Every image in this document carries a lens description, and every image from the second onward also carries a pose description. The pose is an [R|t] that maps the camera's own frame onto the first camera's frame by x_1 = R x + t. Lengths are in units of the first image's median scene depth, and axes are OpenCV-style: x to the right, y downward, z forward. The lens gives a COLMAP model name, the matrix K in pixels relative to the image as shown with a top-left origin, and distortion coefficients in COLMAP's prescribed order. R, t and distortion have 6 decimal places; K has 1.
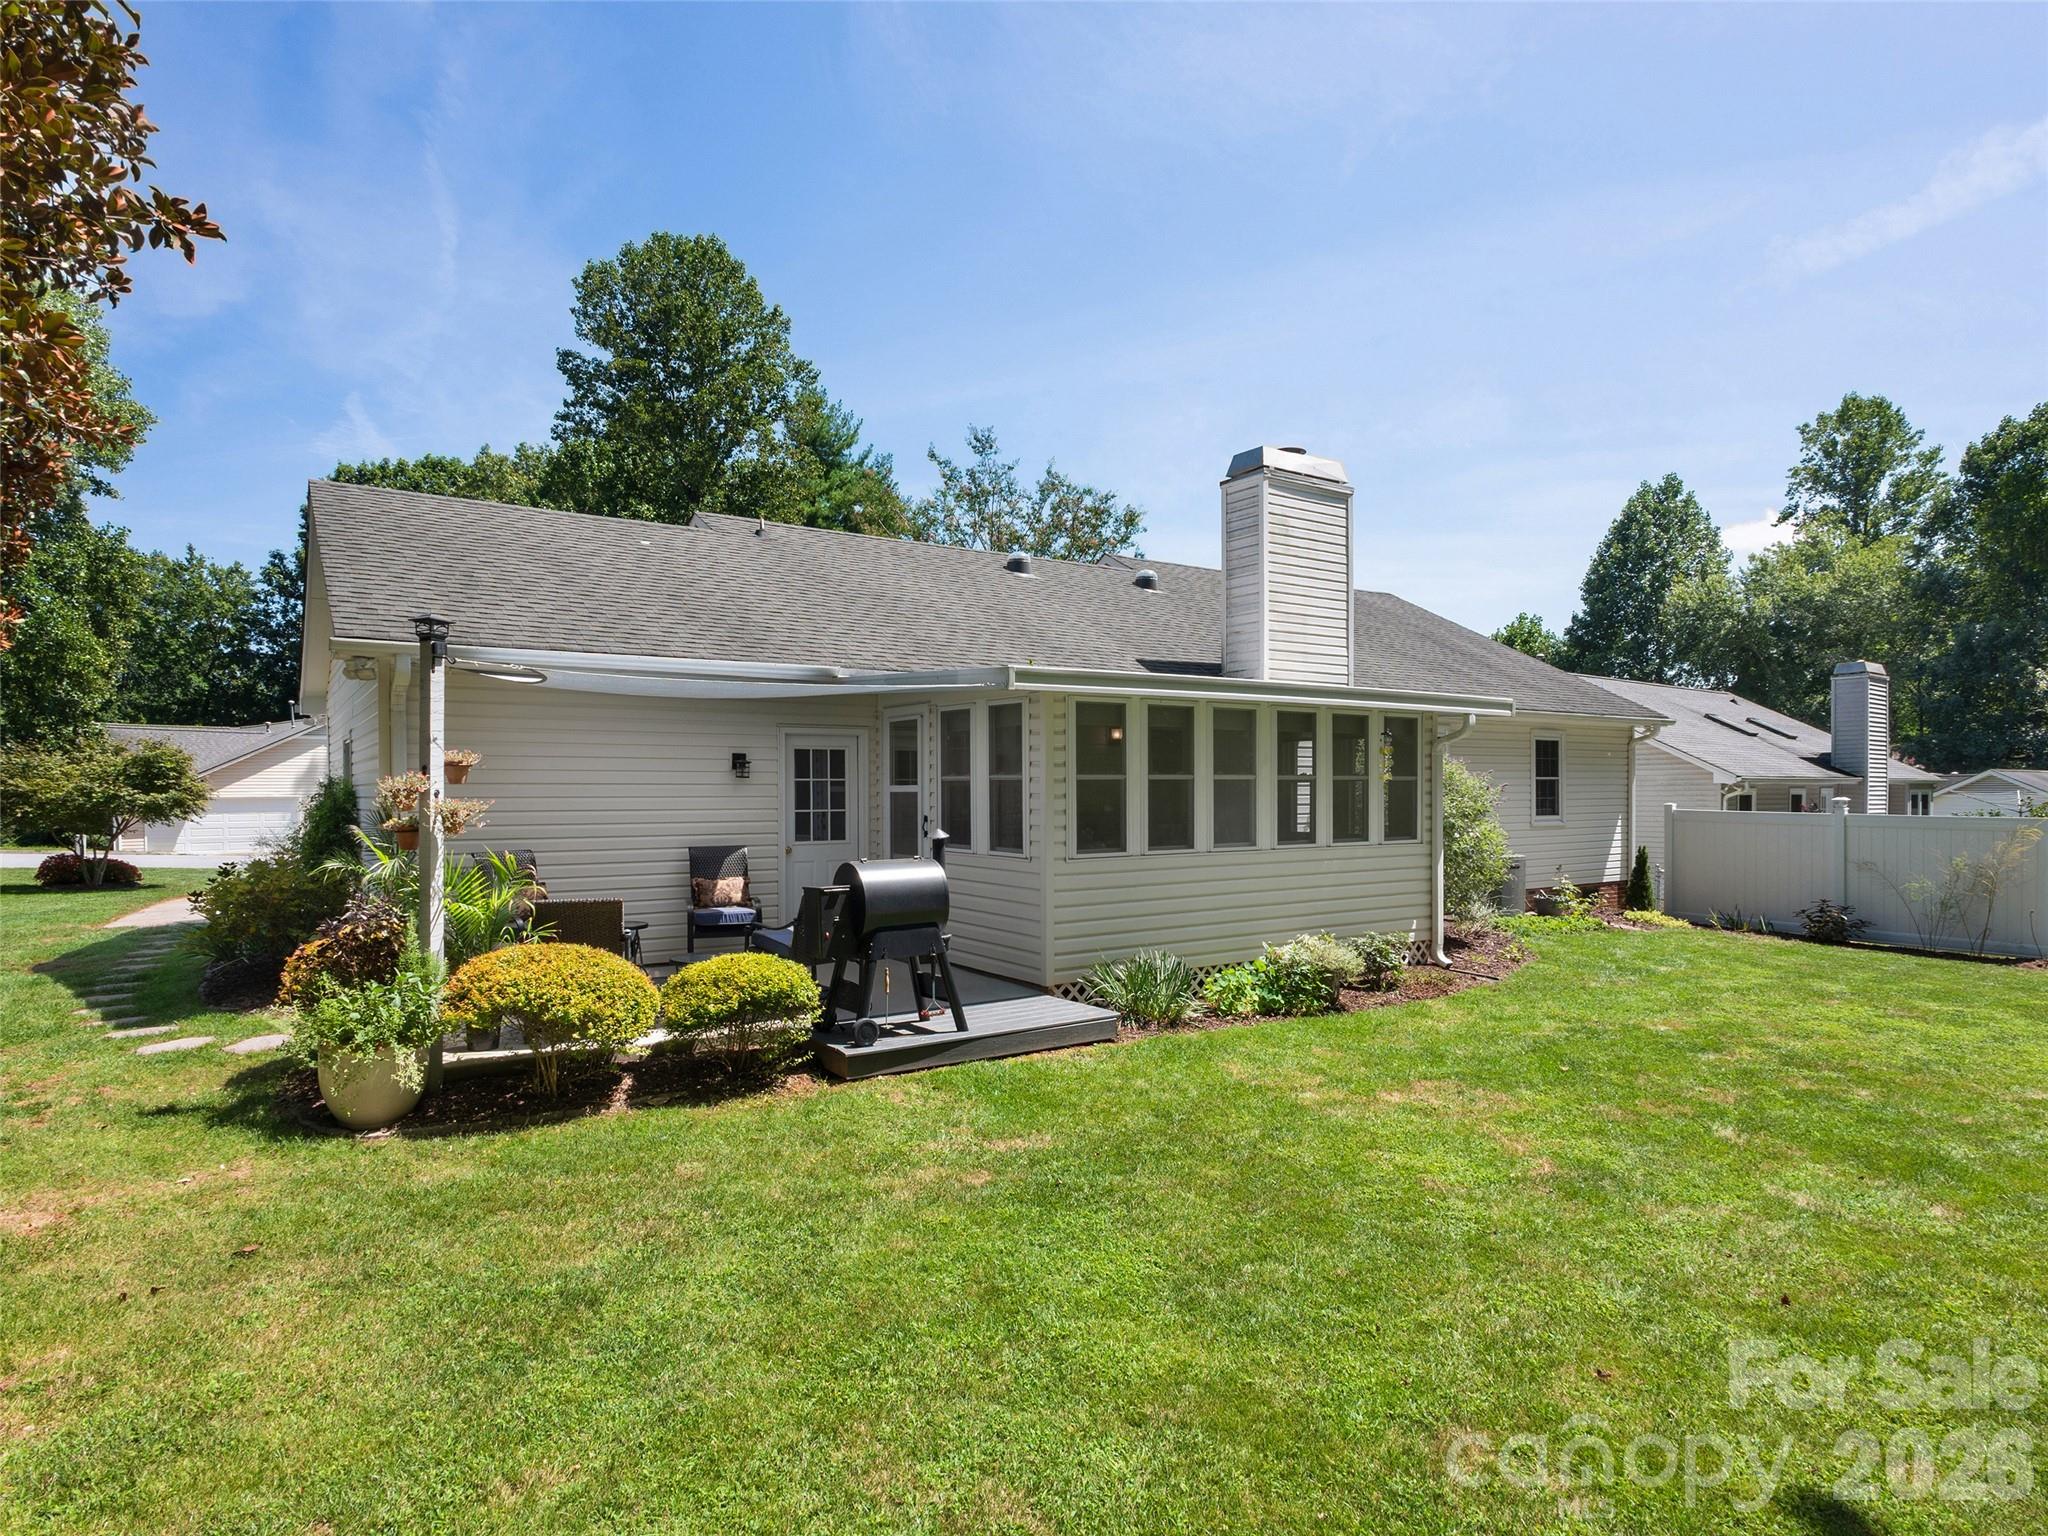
lens RADIAL K [[1129.9, 0, 924.8], [0, 1129.9, 804.0], [0, 0, 1]] dist [-0.010310, 0.005443]
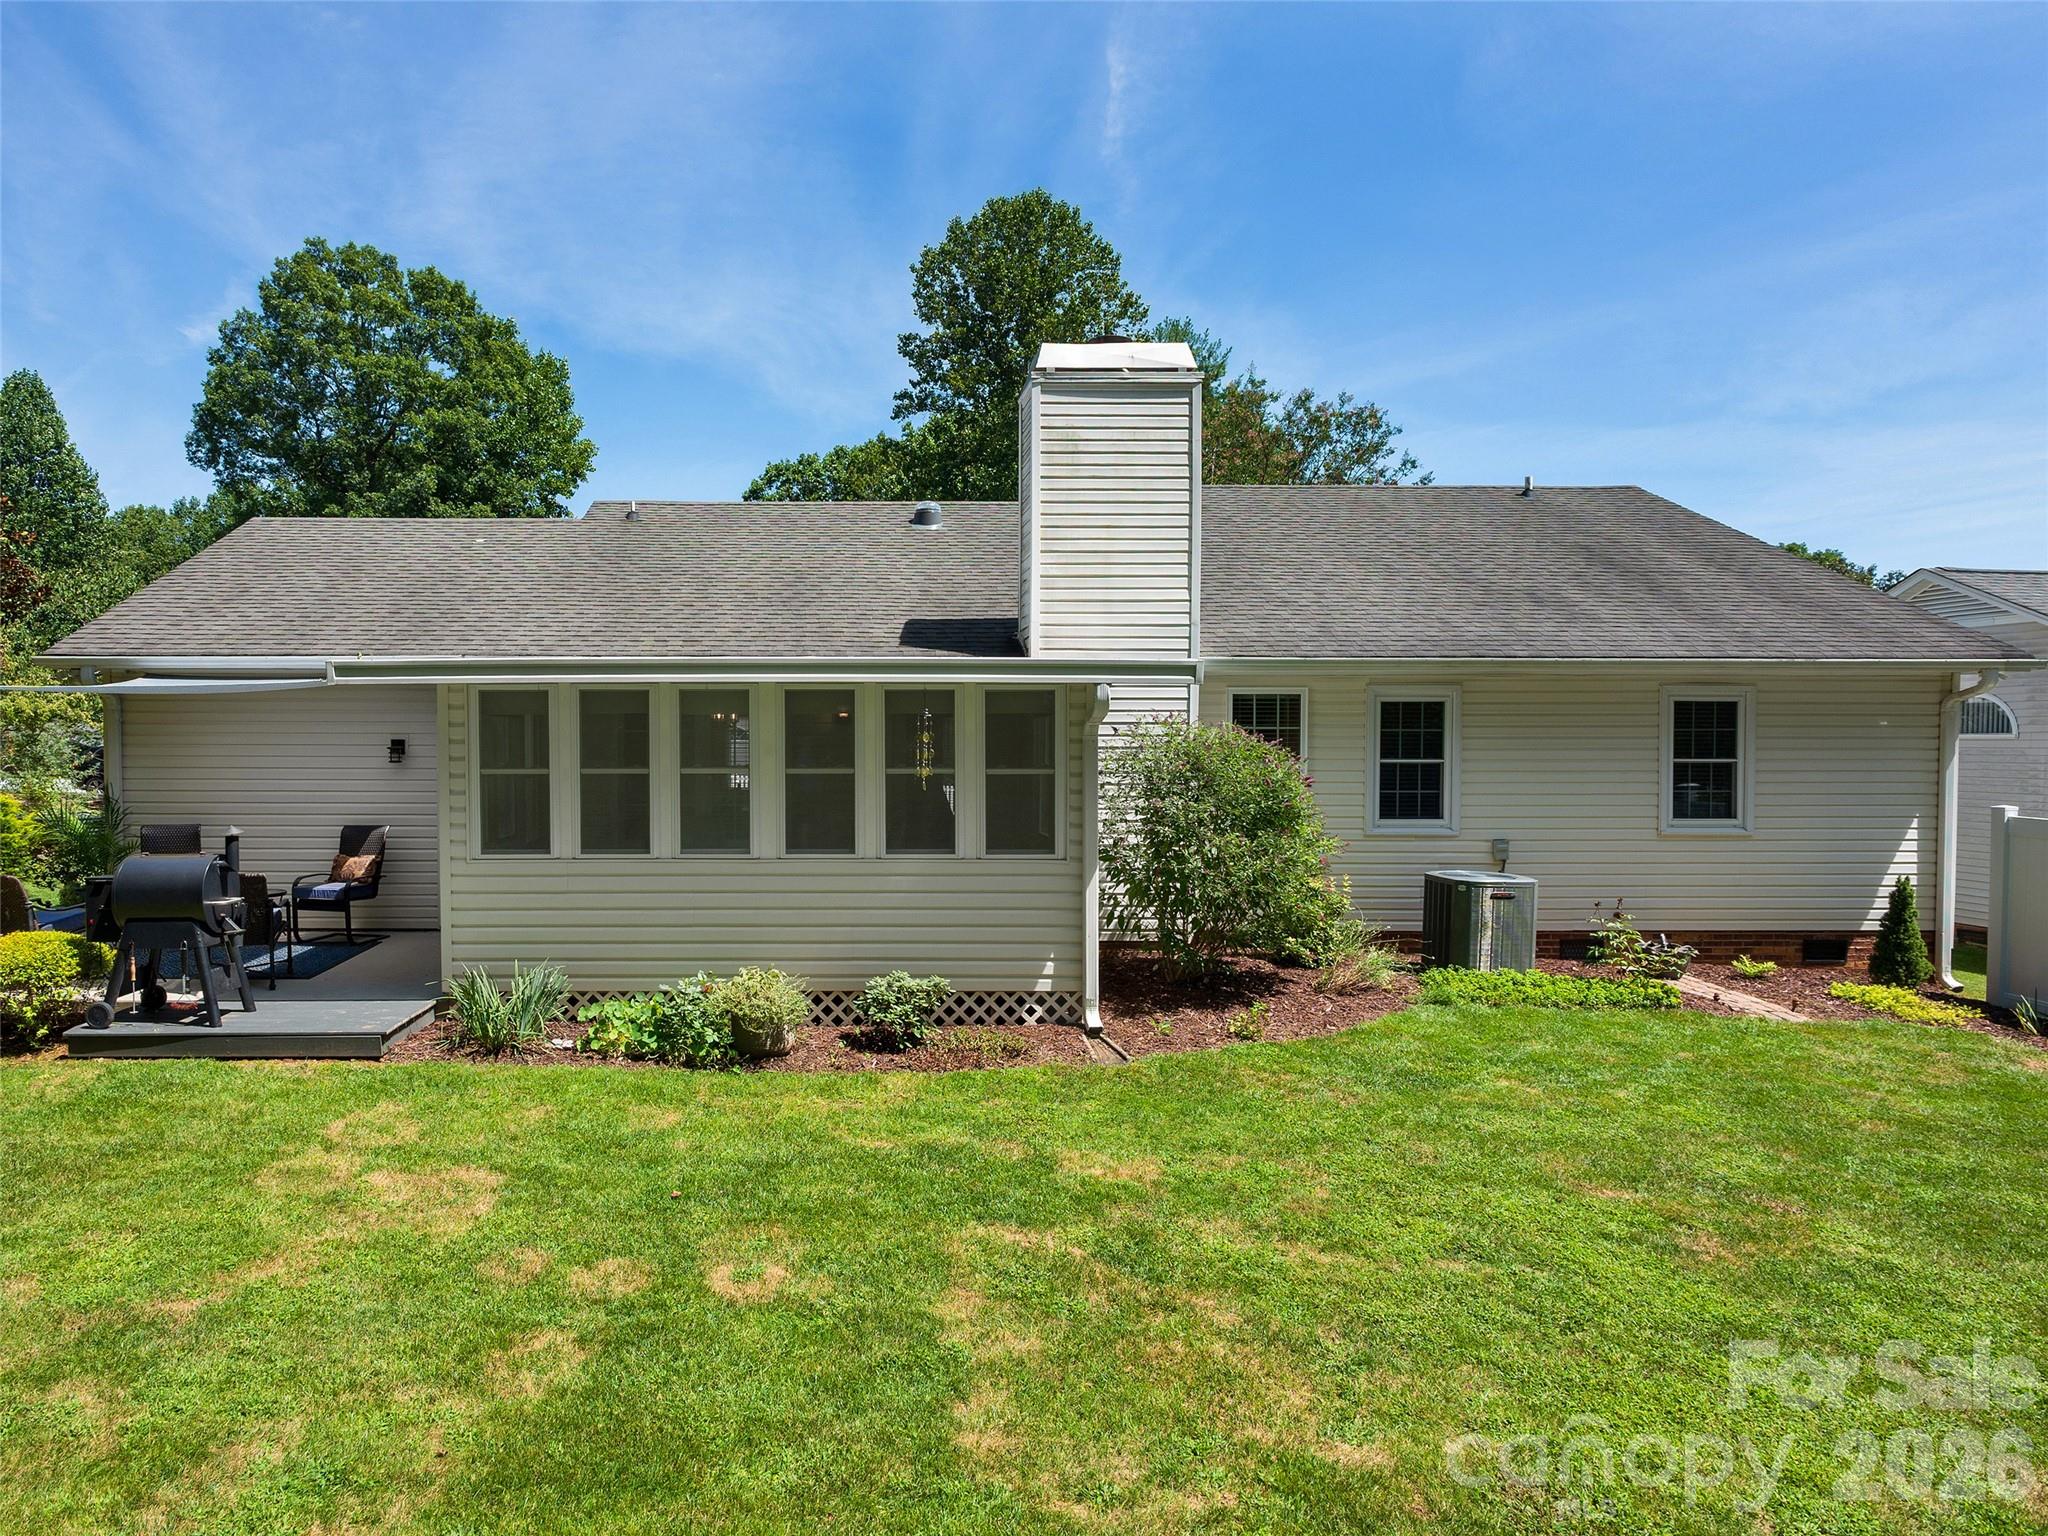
lens RADIAL K [[1129.9, 0, 1017.1], [0, 1129.9, 772.9], [0, 0, 1]] dist [-0.010310, 0.005443]
pose [[0.852089, 0.020339, -0.523002, 0.798753], [-0.009854, 0.999691, 0.022823, -0.038753], [0.523305, -0.014293, 0.852026, 0.353779]]
